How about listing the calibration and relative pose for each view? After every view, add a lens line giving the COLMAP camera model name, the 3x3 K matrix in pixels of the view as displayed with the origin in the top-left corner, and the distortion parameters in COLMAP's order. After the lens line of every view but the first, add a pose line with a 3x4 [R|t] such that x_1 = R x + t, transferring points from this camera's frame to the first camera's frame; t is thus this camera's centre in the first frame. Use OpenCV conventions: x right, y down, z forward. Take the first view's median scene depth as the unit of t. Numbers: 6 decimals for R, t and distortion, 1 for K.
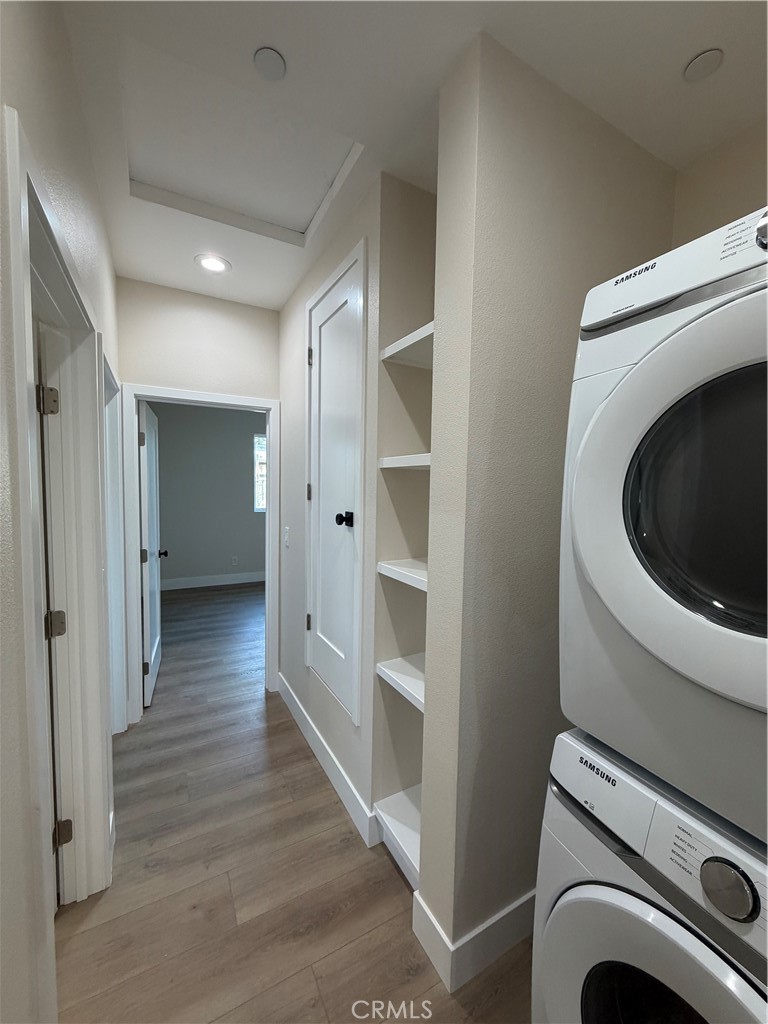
lens RADIAL K [[412.2, 0, 391.5], [0, 412.2, 510.9], [0, 0, 1]] dist [-0.000979, -0.000040]
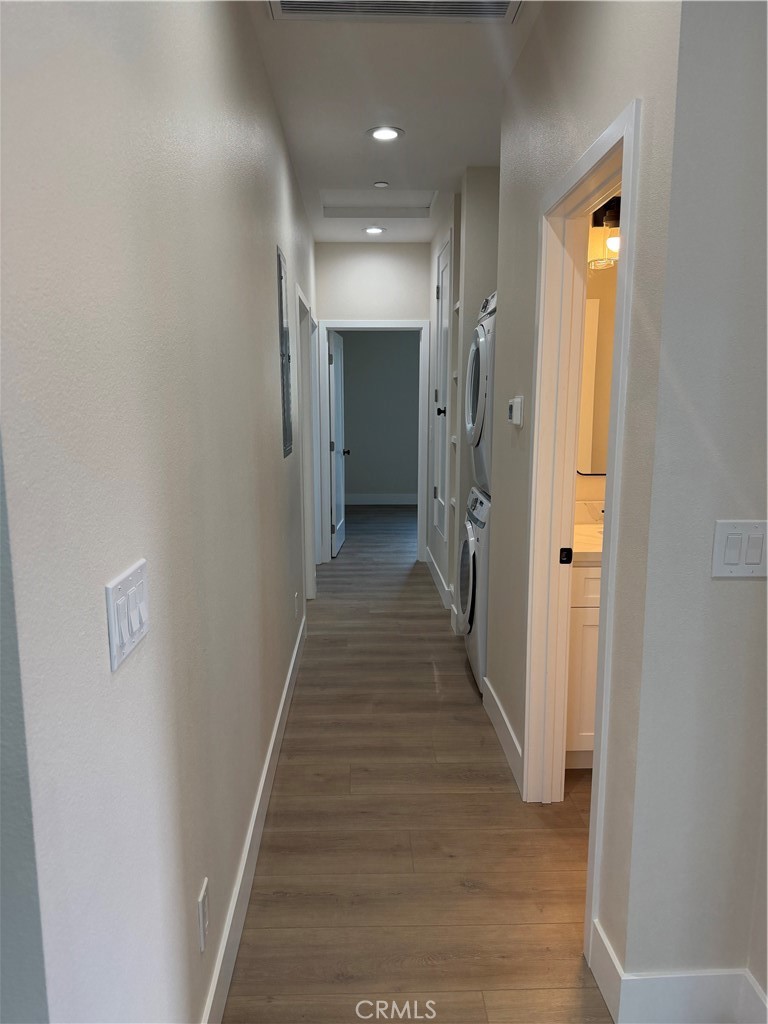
lens RADIAL K [[722.6, 0, 382.8], [0, 722.6, 514.8], [0, 0, 1]] dist [0.022882, -0.016037]
pose [[0.886793, 0.052986, -0.459120, 0.672939], [-0.009122, 0.995219, 0.097237, 0.102297], [0.462077, -0.082041, 0.883037, -1.077729]]
